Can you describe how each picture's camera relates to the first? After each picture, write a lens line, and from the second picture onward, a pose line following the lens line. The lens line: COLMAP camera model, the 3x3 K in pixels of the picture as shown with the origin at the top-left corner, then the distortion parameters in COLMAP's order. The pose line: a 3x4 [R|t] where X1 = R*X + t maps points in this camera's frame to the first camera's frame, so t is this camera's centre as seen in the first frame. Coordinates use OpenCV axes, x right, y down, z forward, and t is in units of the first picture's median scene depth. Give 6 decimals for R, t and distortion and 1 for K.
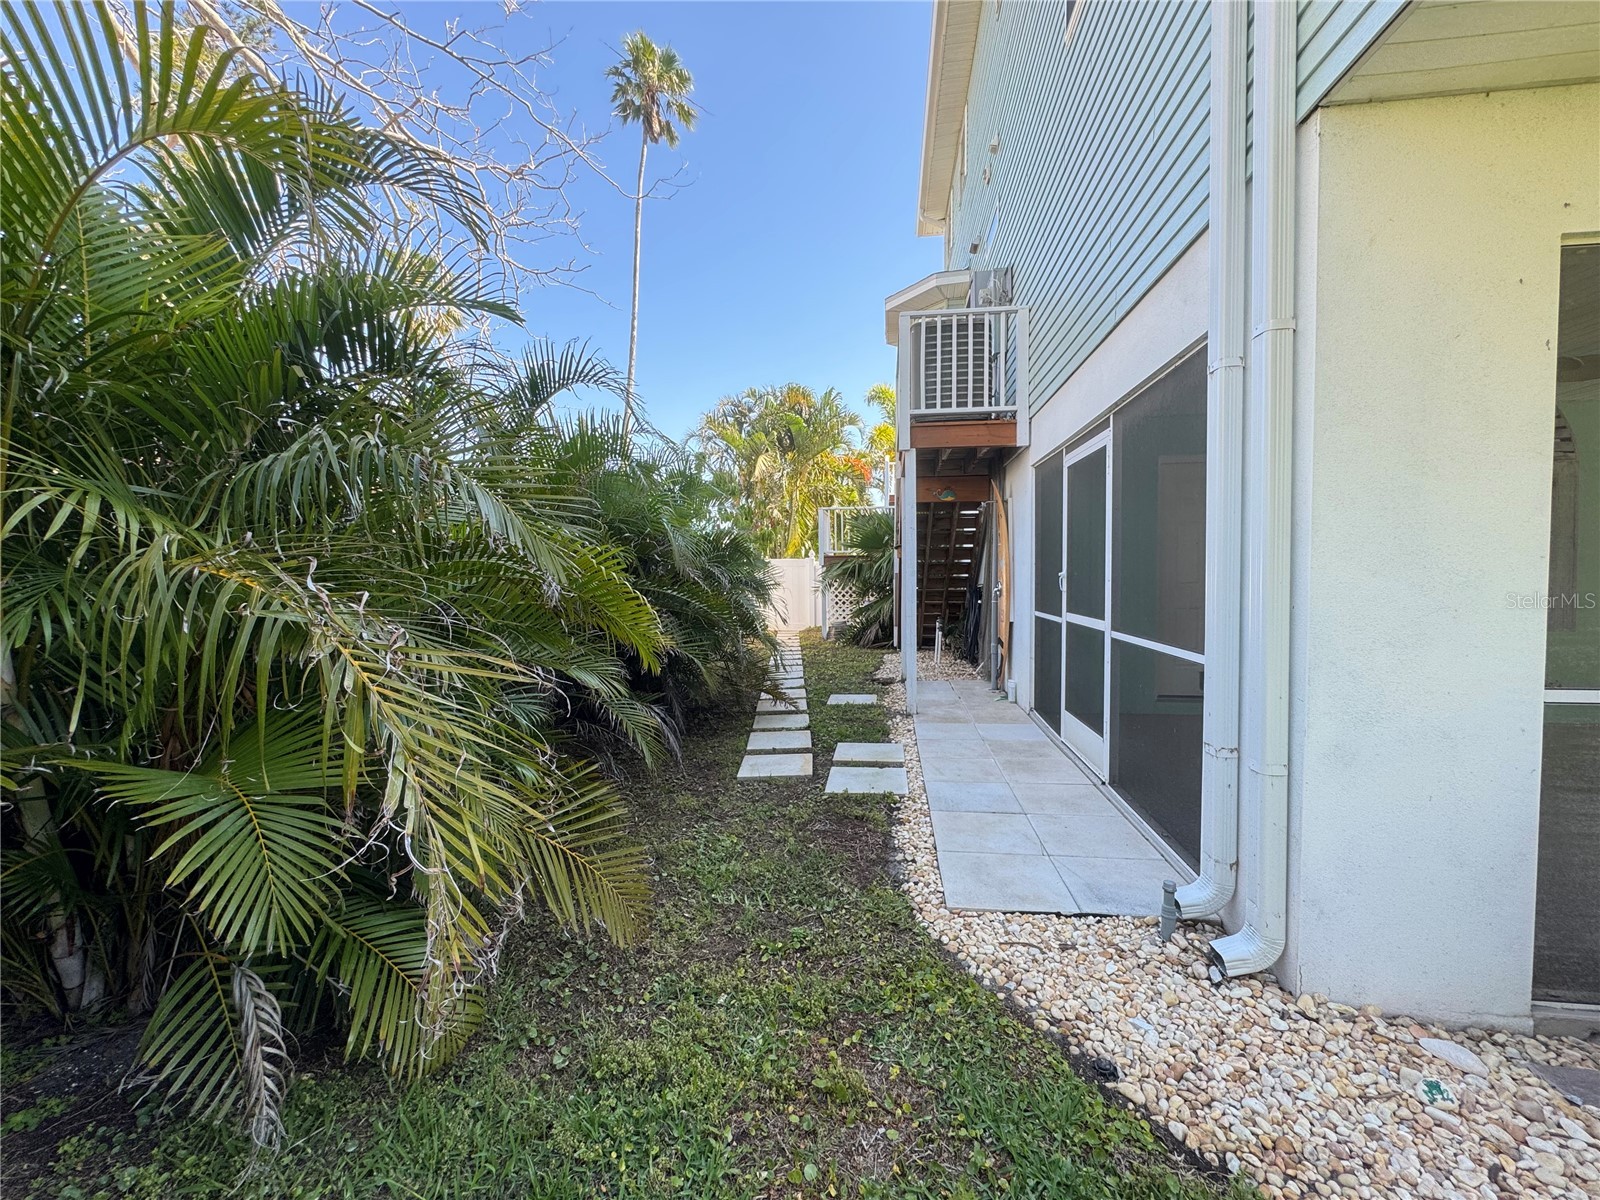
lens RADIAL K [[639.5, 0, 800.0], [0, 639.5, 600.0], [0, 0, 1]] dist [-0.003478, 0.000007]
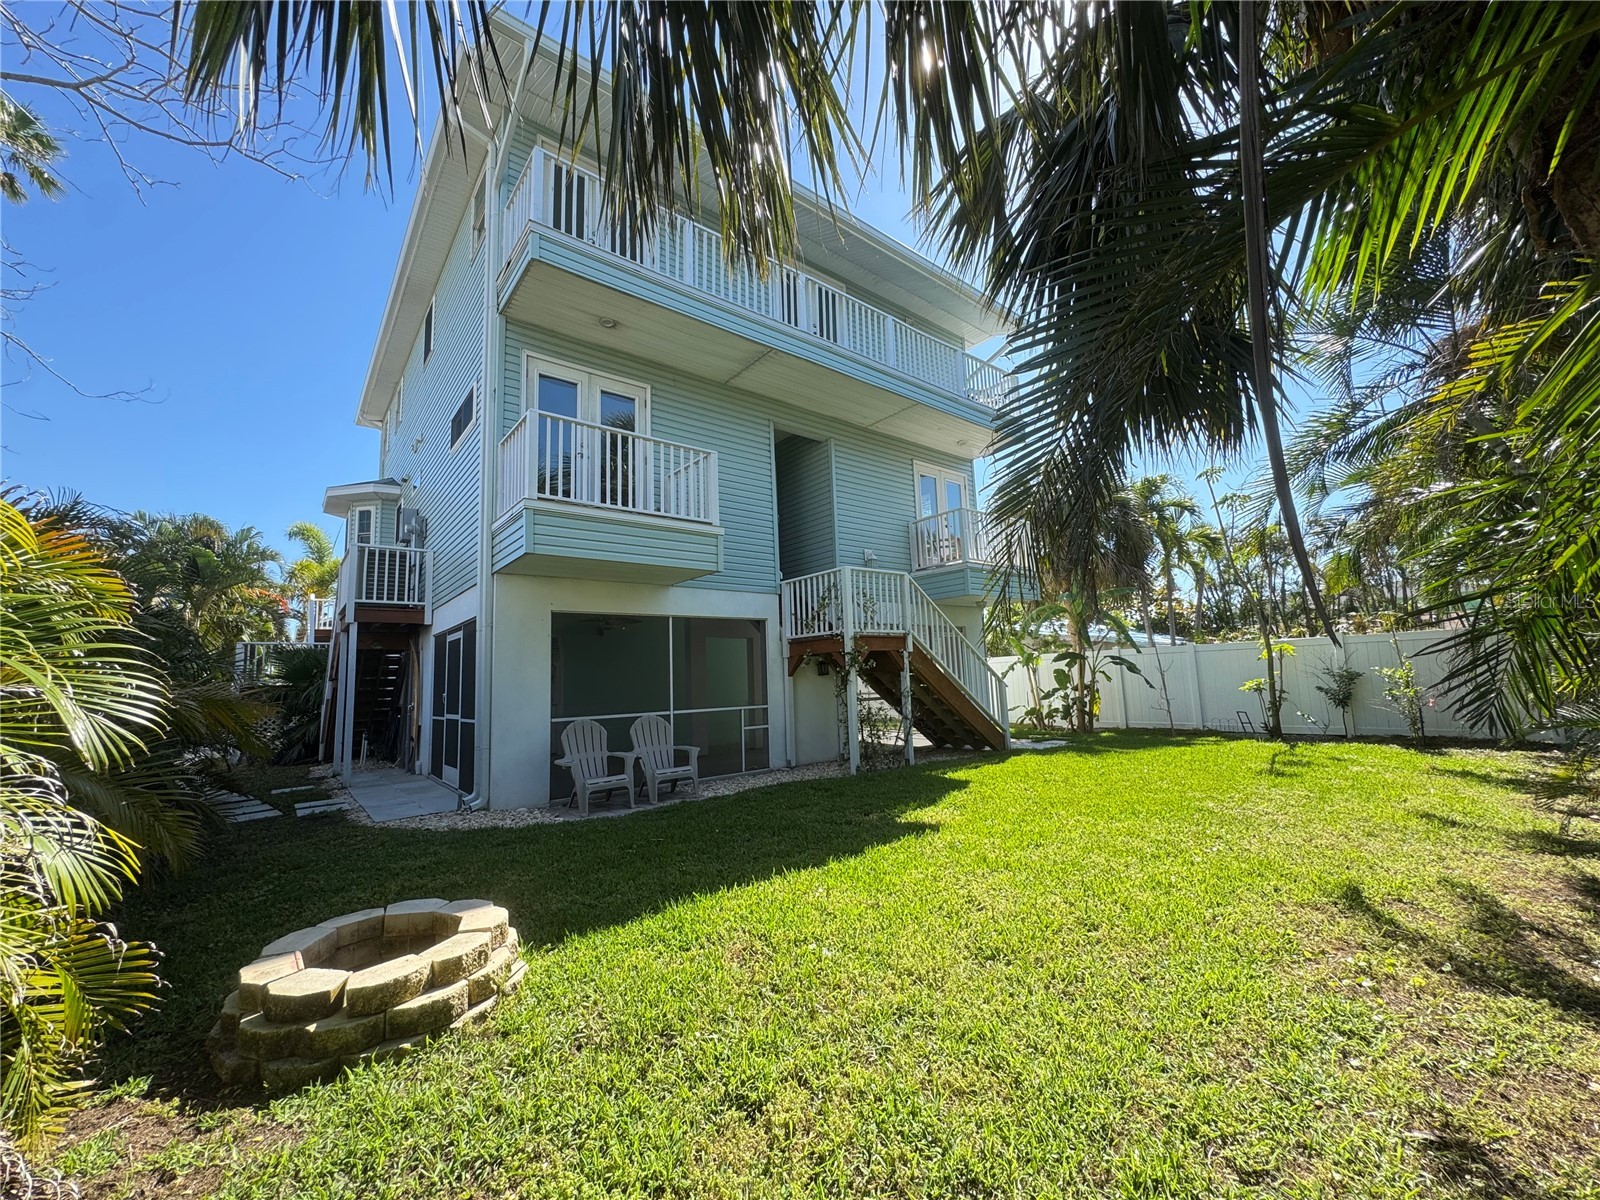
lens RADIAL K [[639.5, 0, 800.0], [0, 639.5, 600.0], [0, 0, 1]] dist [-0.003478, 0.000007]
pose [[0.682010, 0.075255, 0.727460, -0.172548], [0.064421, 0.984643, -0.162257, 0.035382], [-0.728500, 0.157524, 0.666689, -0.668417]]
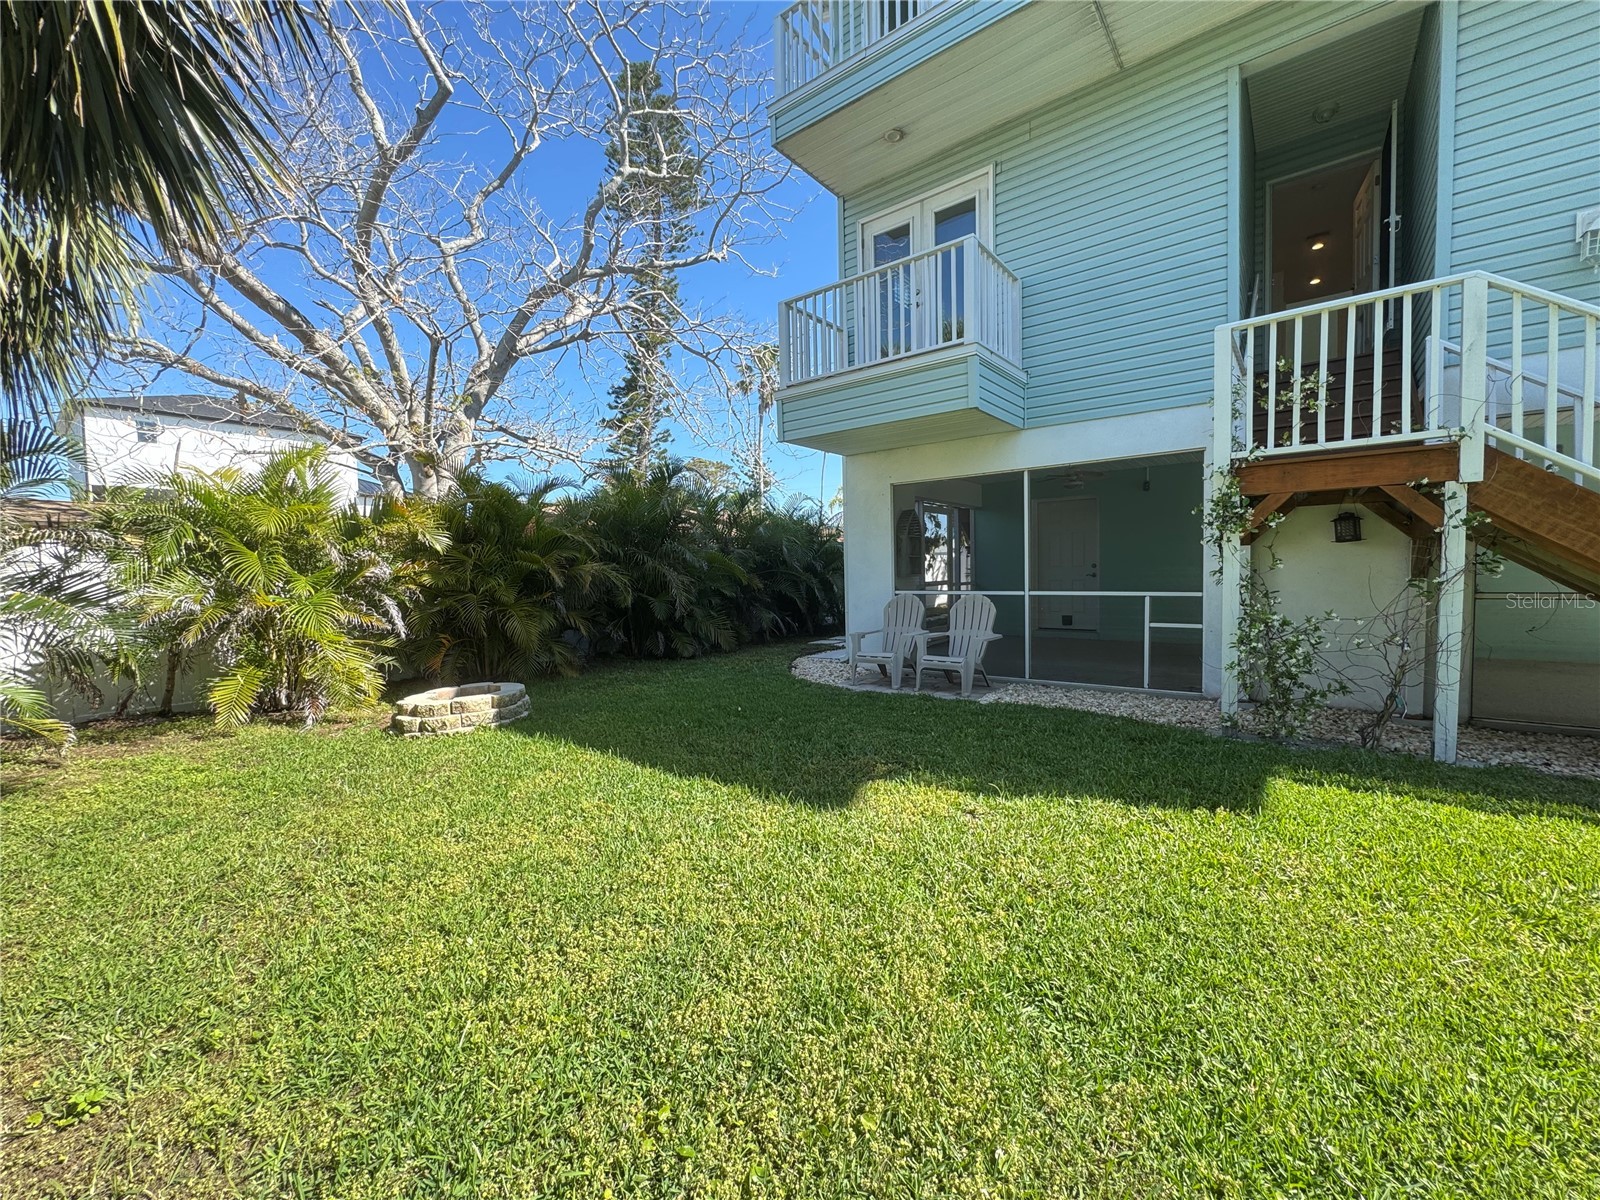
lens RADIAL K [[639.5, 0, 800.0], [0, 639.5, 600.0], [0, 0, 1]] dist [-0.003478, 0.000007]
pose [[0.870827, 0.013477, -0.491405, 0.582594], [-0.012388, 0.999908, 0.005470, 0.040095], [0.491434, 0.001324, 0.870914, -0.646976]]
